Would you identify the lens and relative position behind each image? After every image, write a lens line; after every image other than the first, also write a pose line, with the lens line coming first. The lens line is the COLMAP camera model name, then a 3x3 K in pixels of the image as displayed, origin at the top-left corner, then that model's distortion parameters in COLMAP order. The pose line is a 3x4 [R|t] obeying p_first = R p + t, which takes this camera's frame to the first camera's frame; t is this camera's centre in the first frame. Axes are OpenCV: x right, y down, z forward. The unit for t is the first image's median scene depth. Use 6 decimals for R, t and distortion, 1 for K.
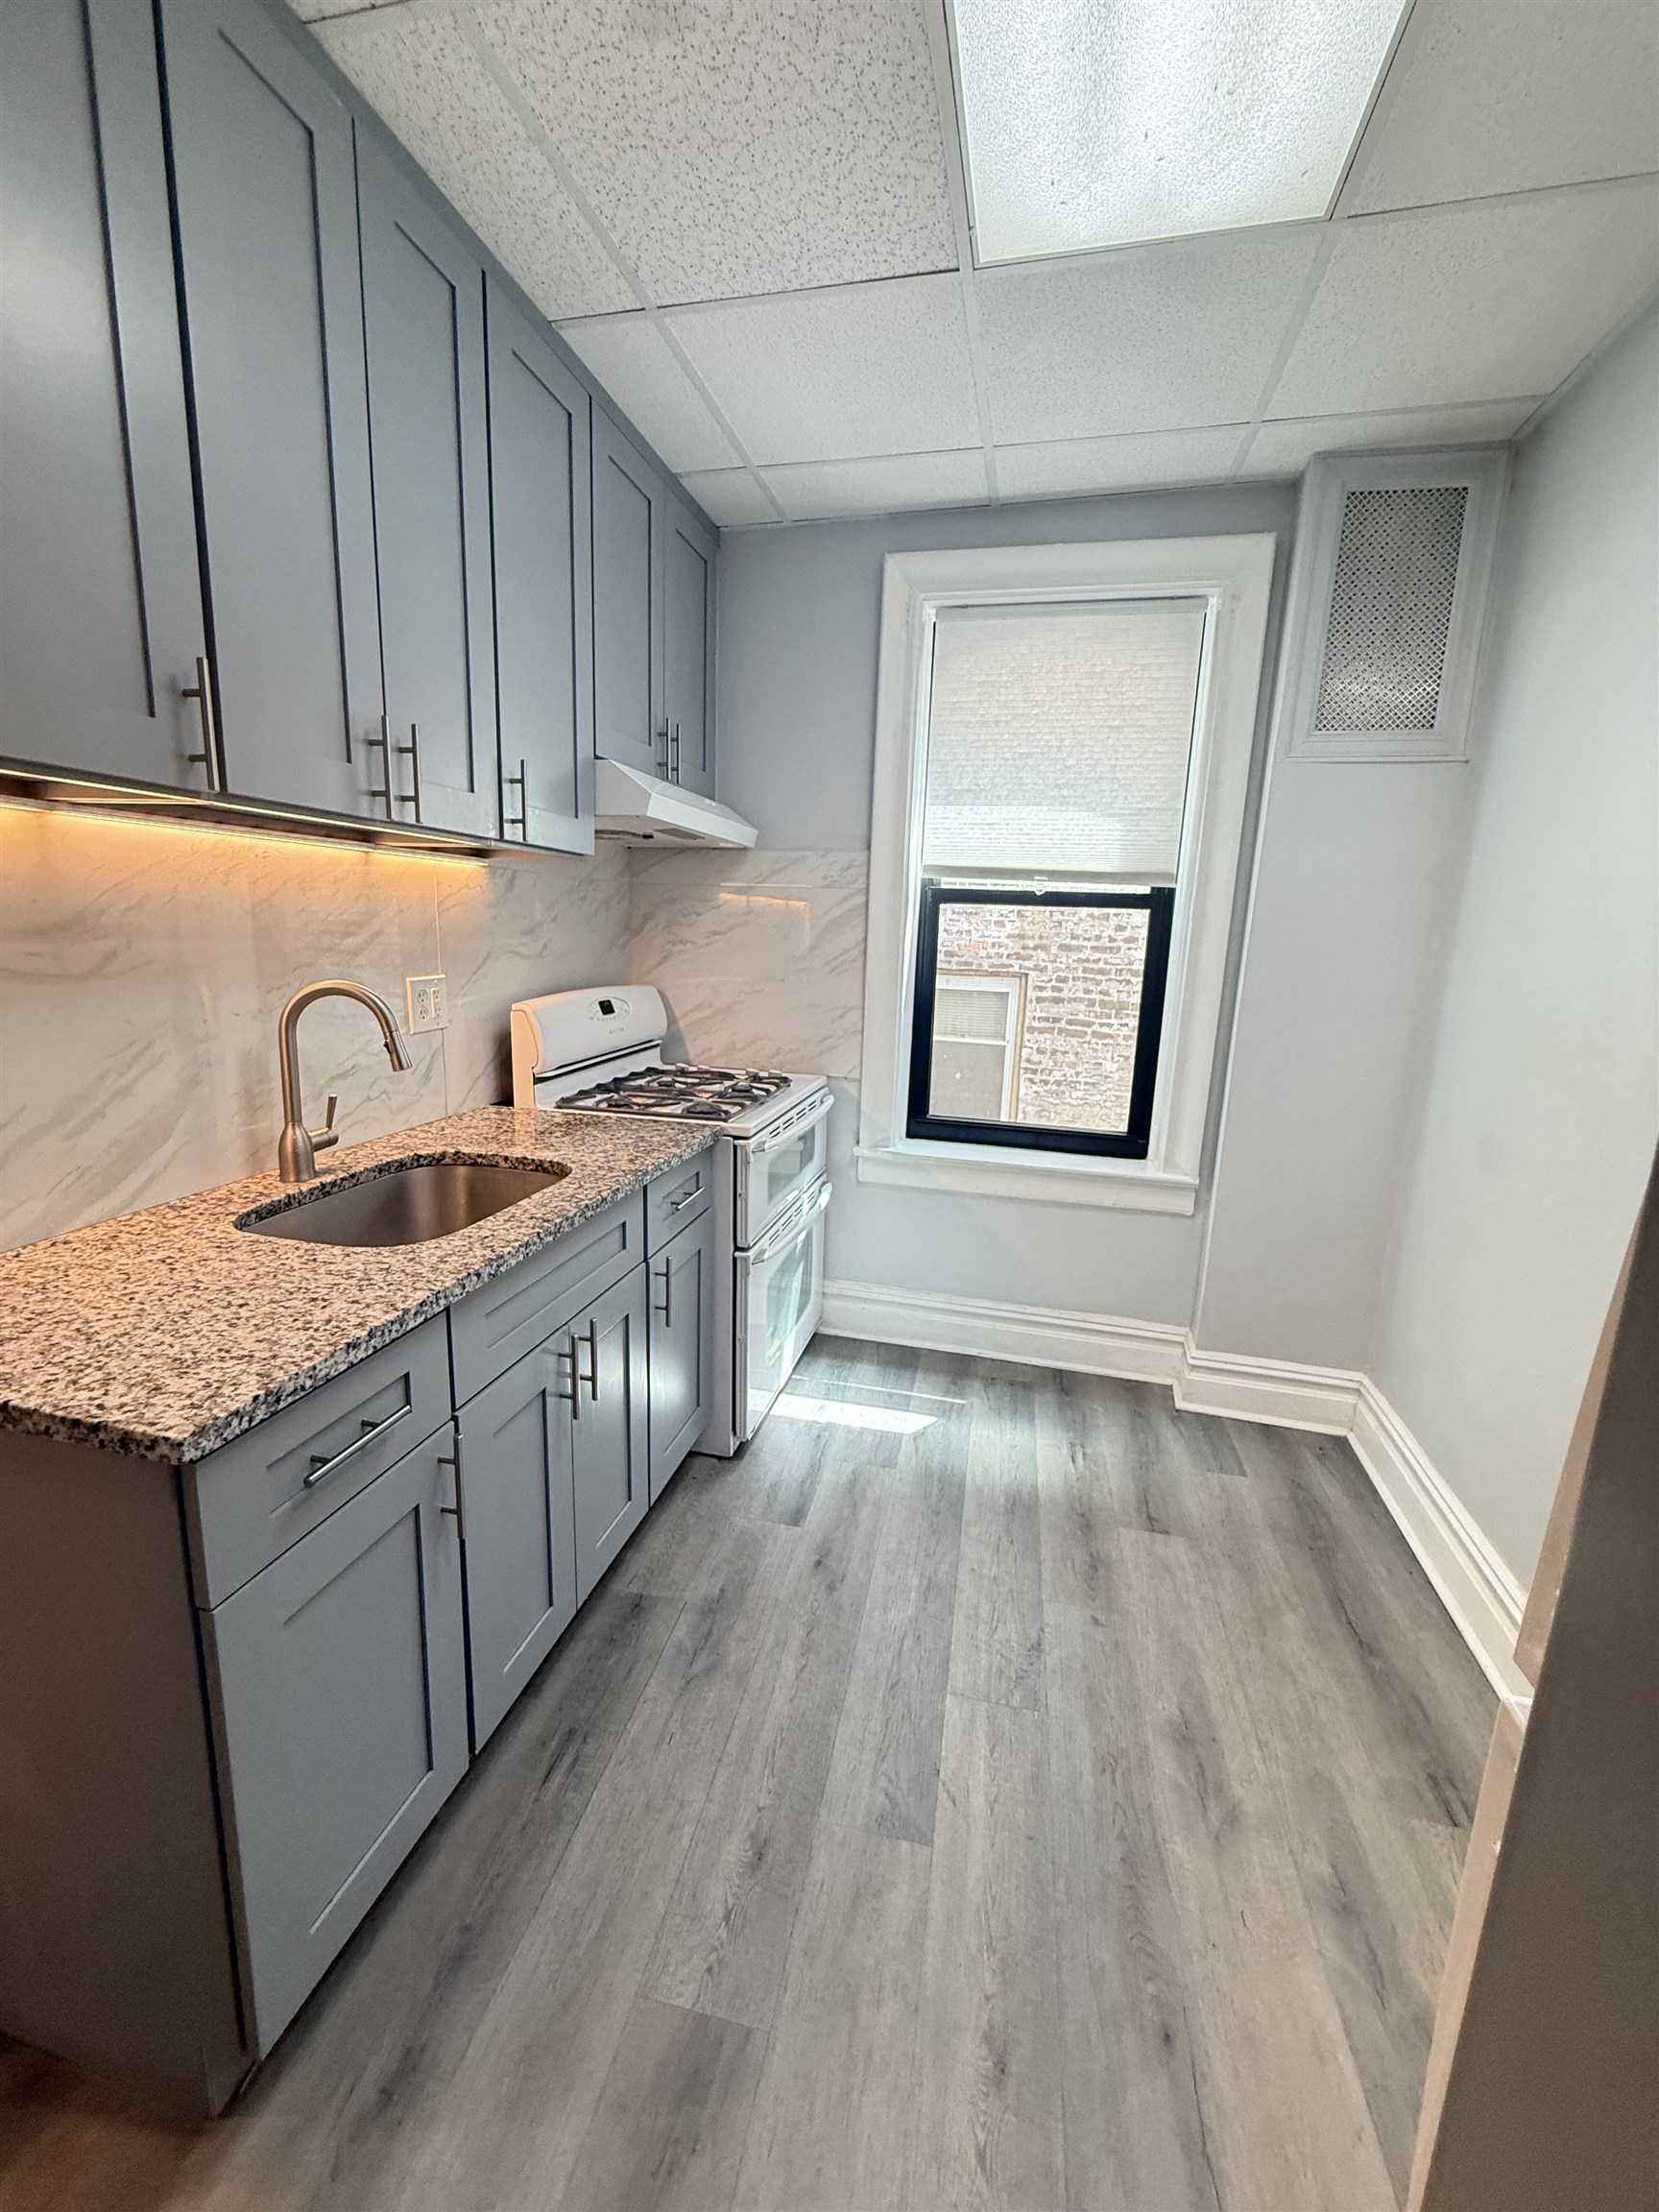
lens RADIAL K [[882.5, 0, 827.3], [0, 882.5, 1101.3], [0, 0, 1]] dist [0.000143, 0.000077]
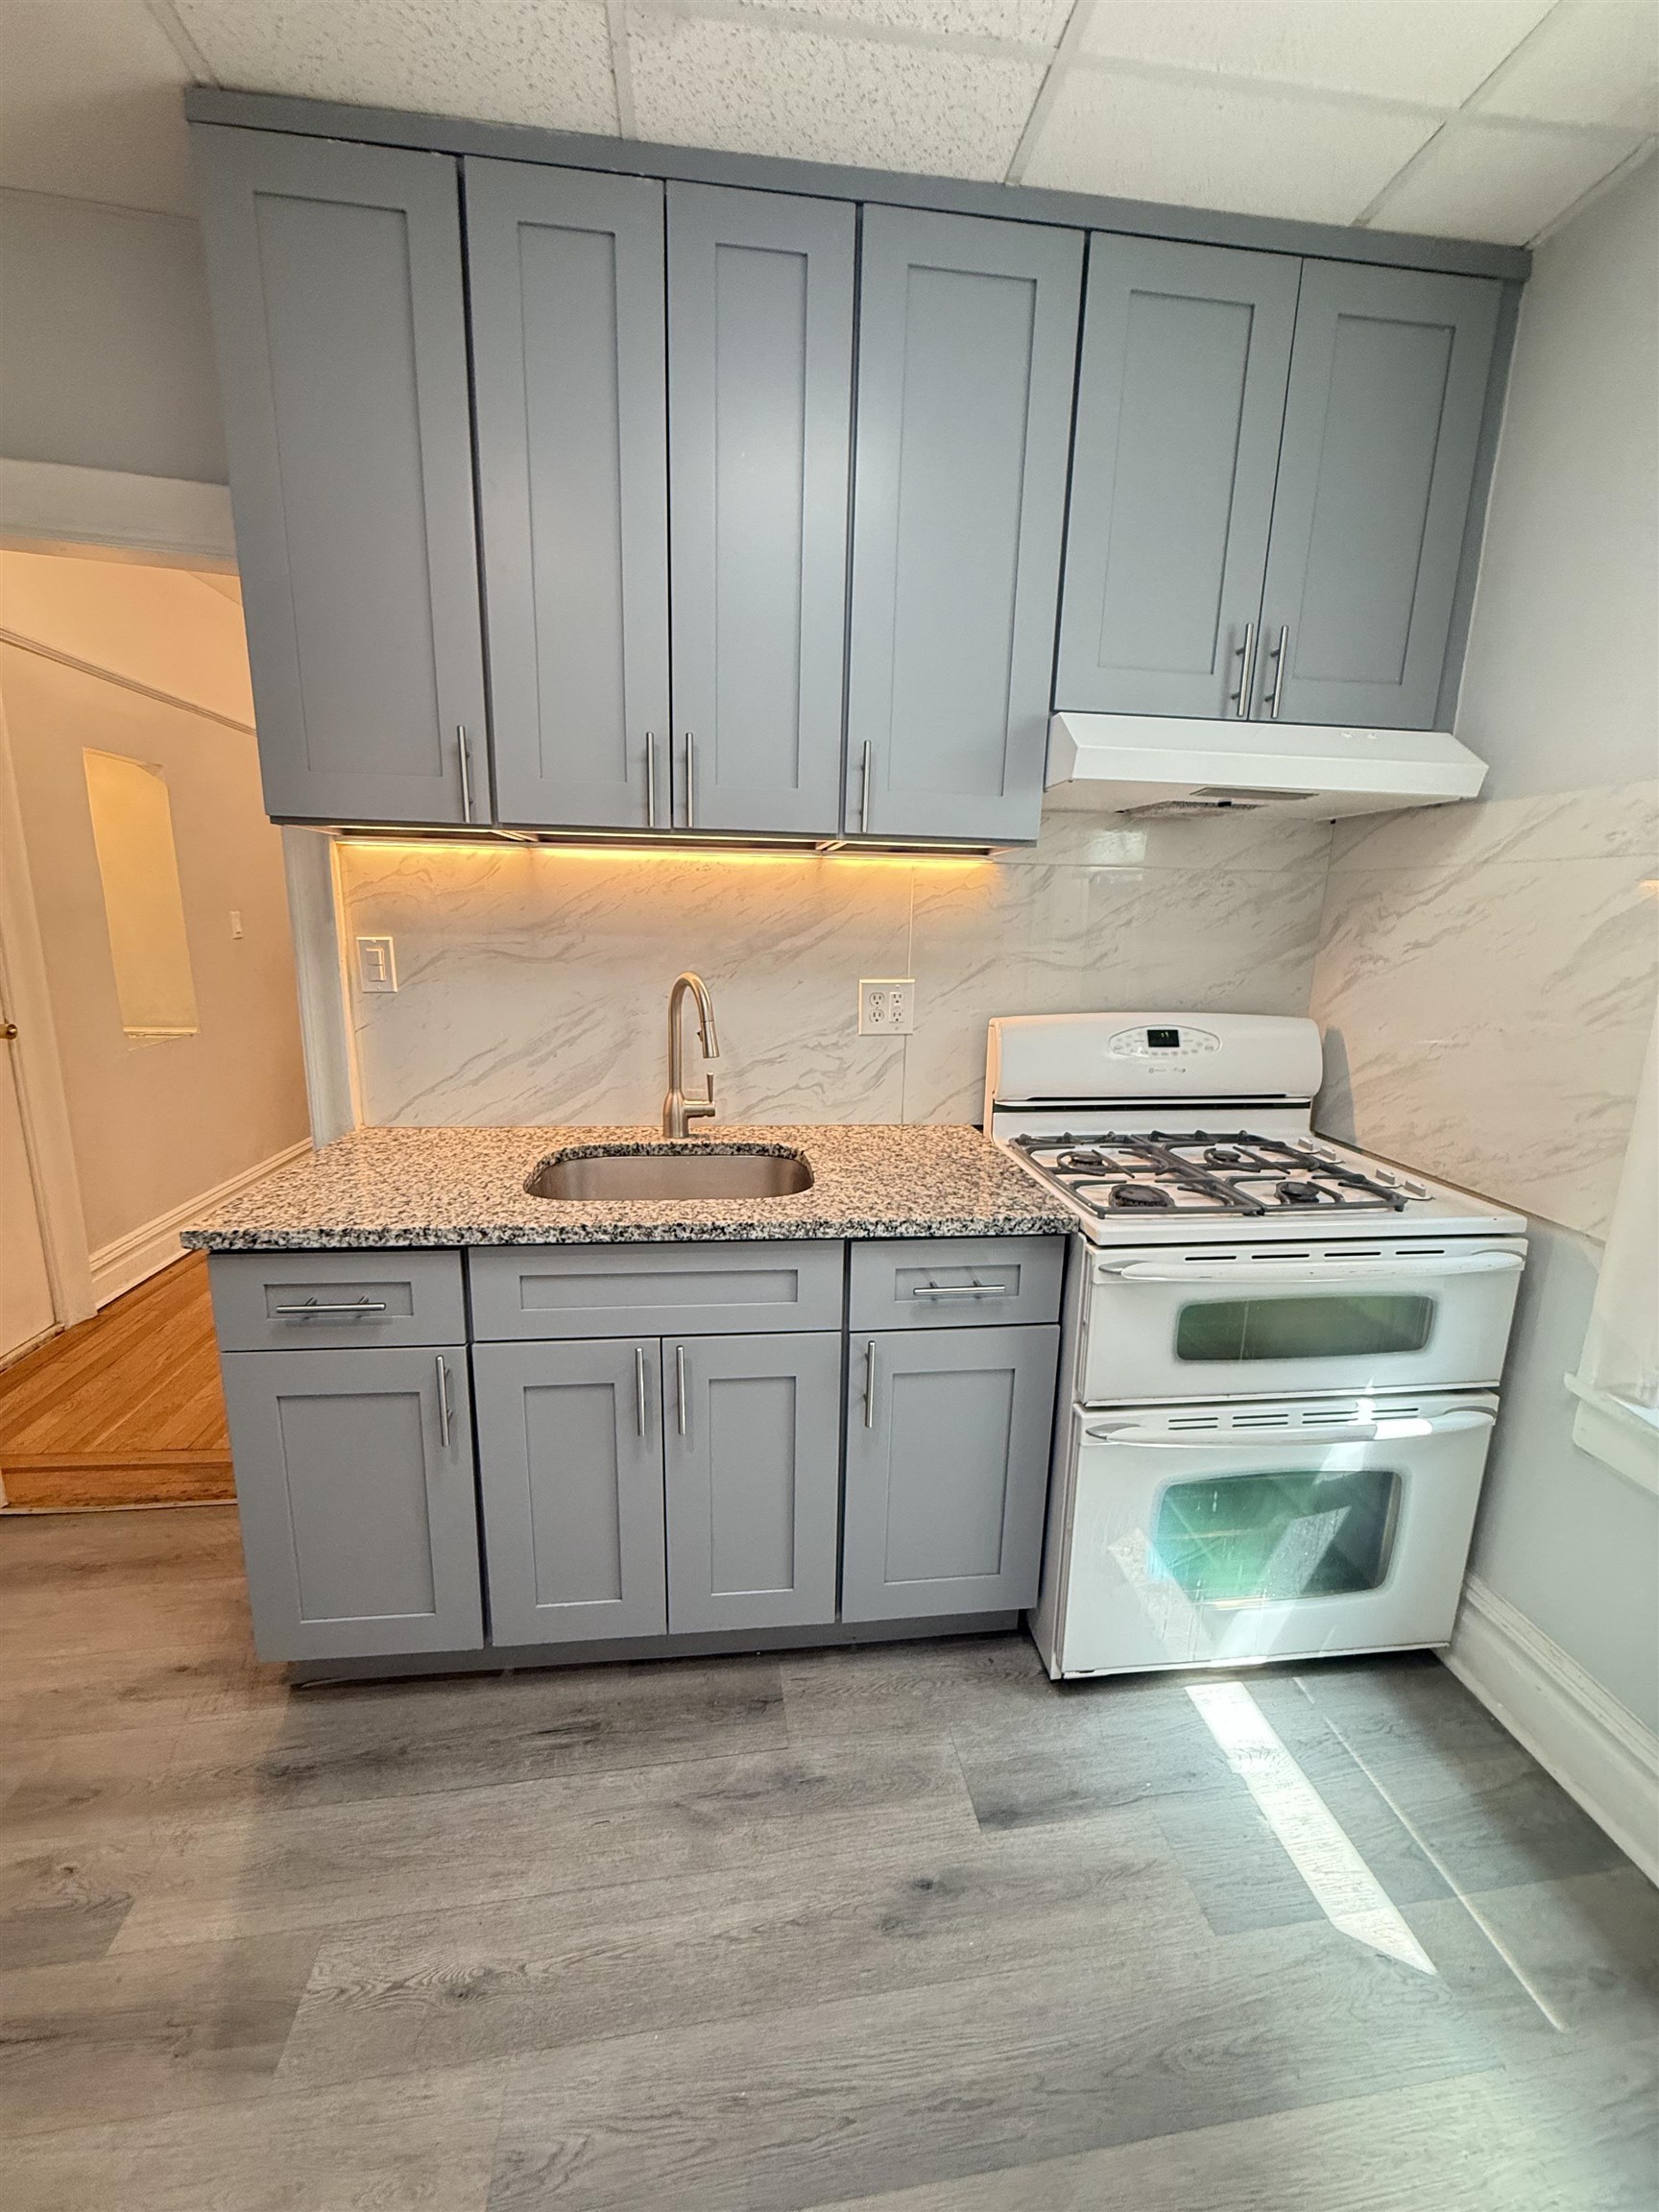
lens RADIAL K [[882.5, 0, 827.3], [0, 882.5, 1101.3], [0, 0, 1]] dist [0.000143, 0.000077]
pose [[0.349954, 0.171994, -0.920842, 0.558363], [-0.192741, 0.975189, 0.108896, -0.125973], [0.916724, 0.139375, 0.374421, 0.713719]]
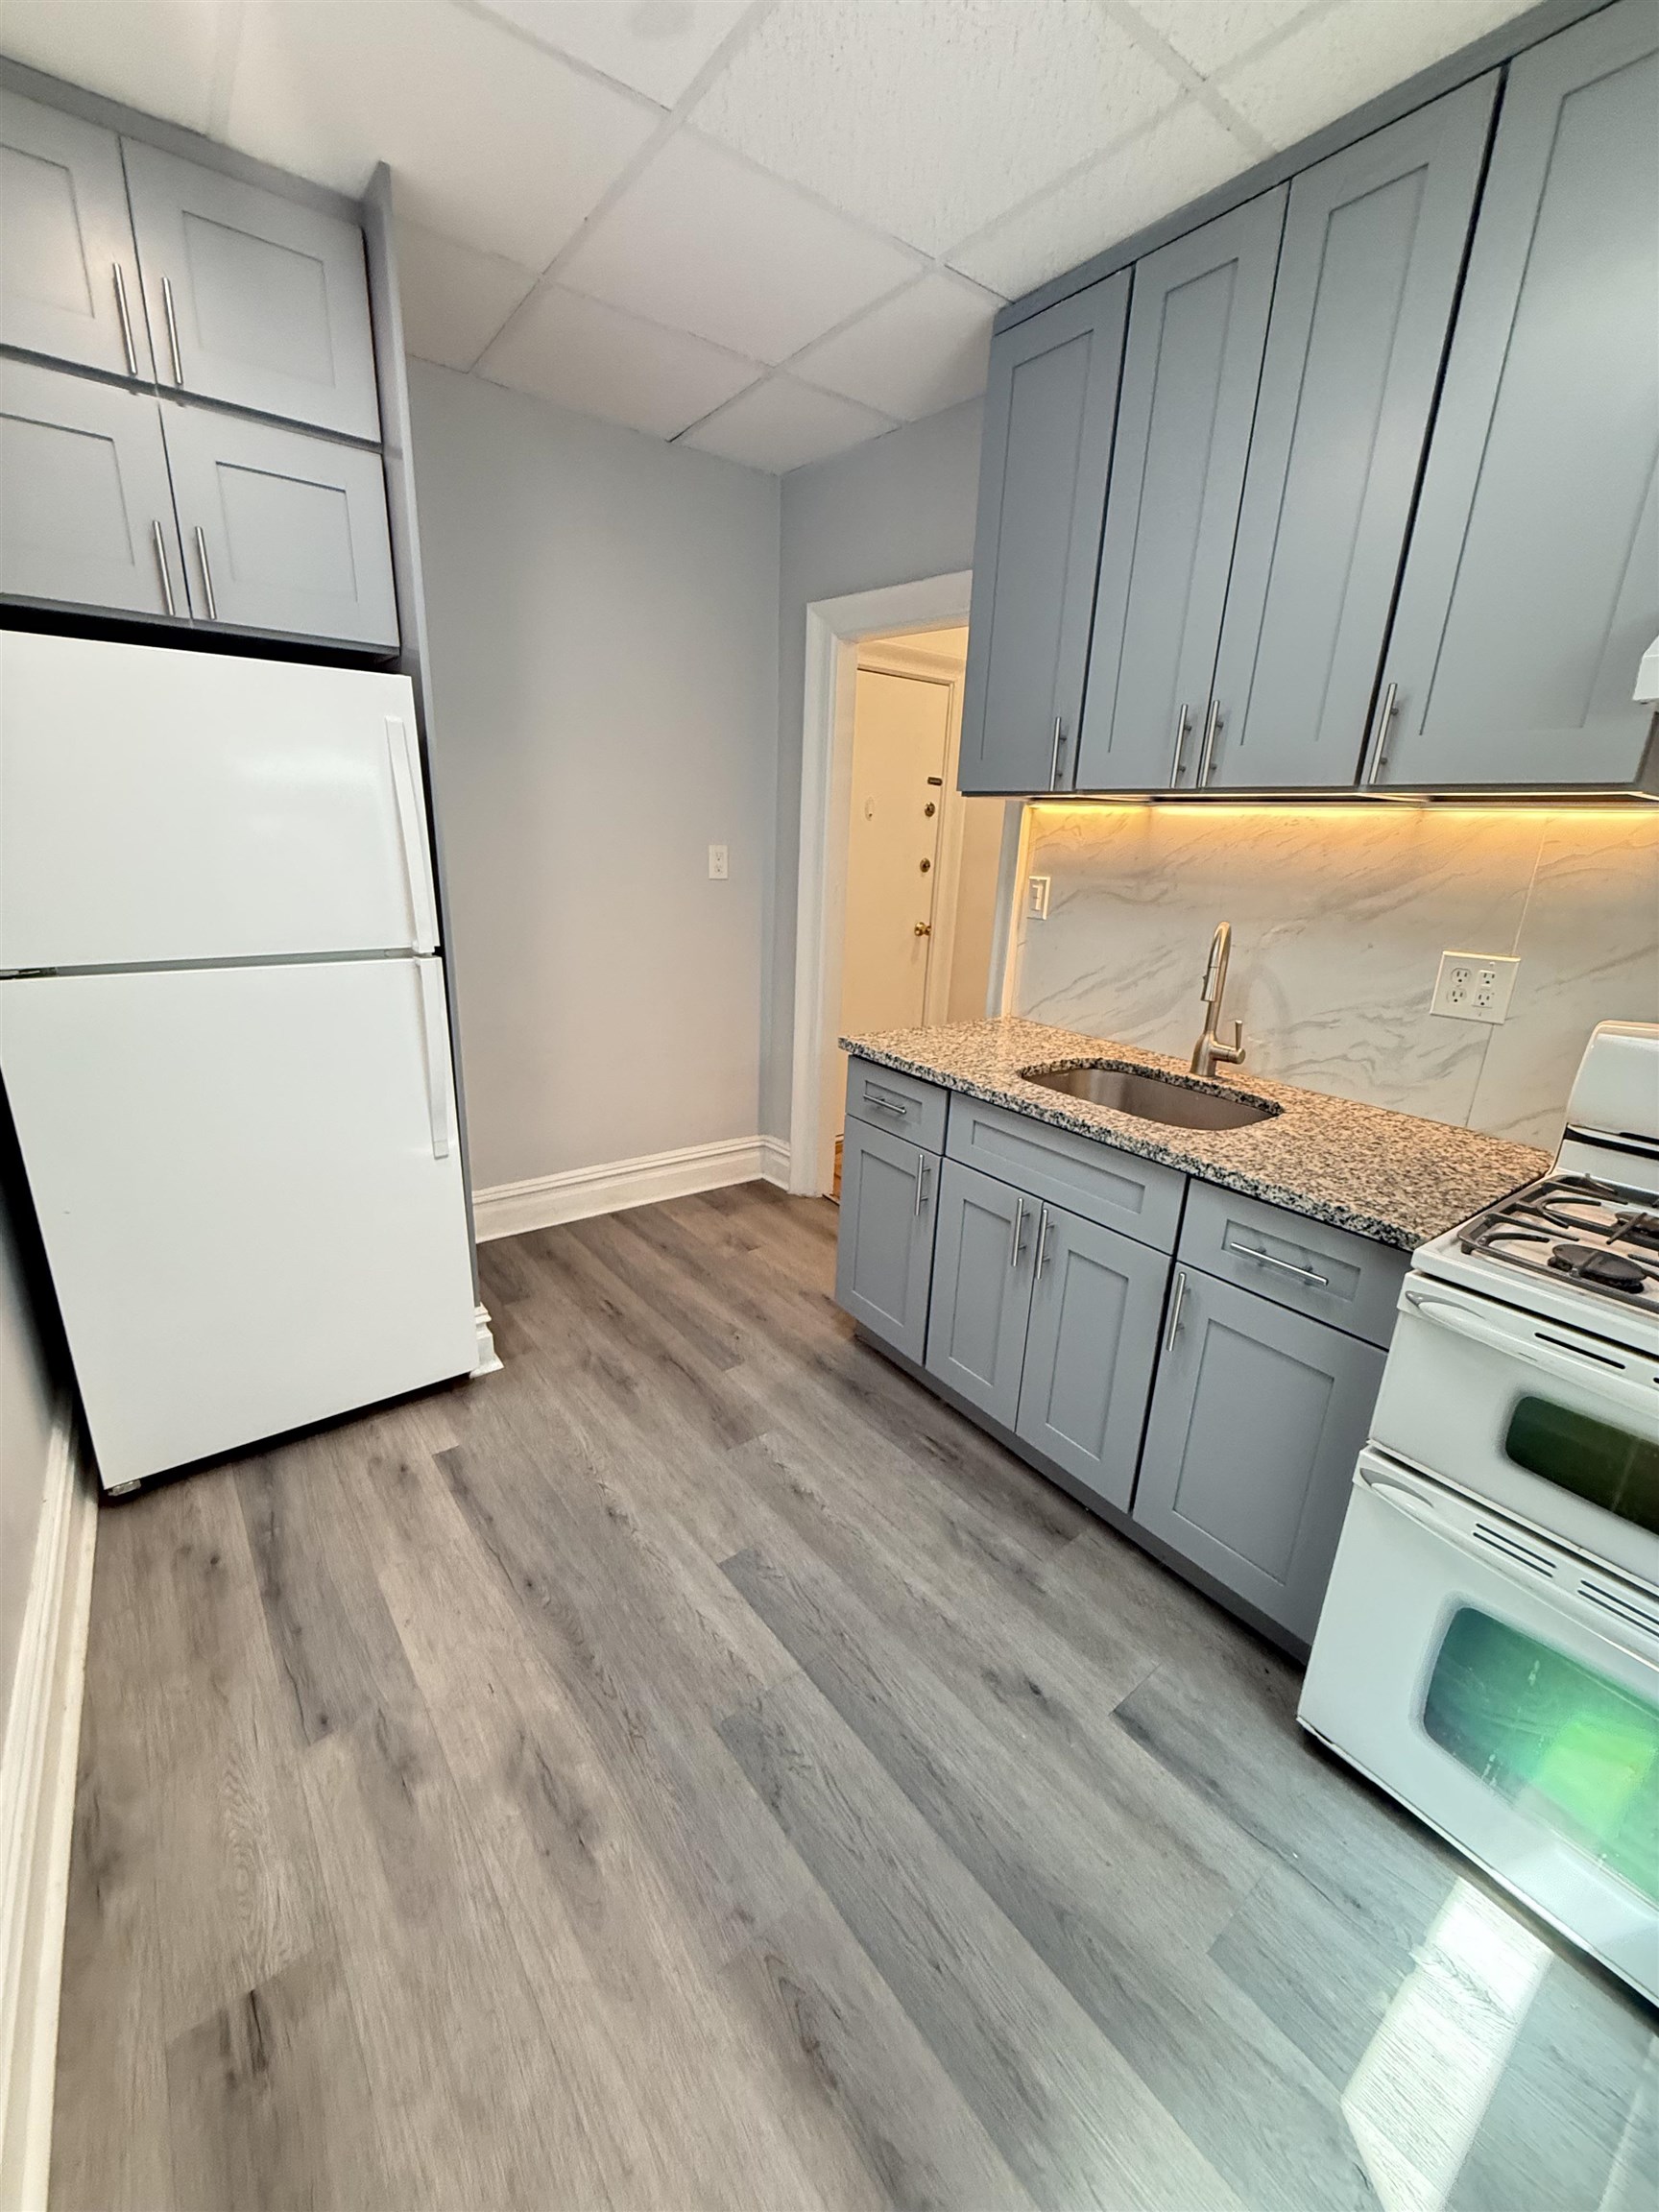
lens RADIAL K [[882.5, 0, 827.3], [0, 882.5, 1101.3], [0, 0, 1]] dist [0.000143, 0.000077]
pose [[-0.633848, 0.169265, -0.754709, 0.725373], [-0.211403, 0.900692, 0.379555, -0.247706], [0.744006, 0.400128, -0.535119, 1.269562]]
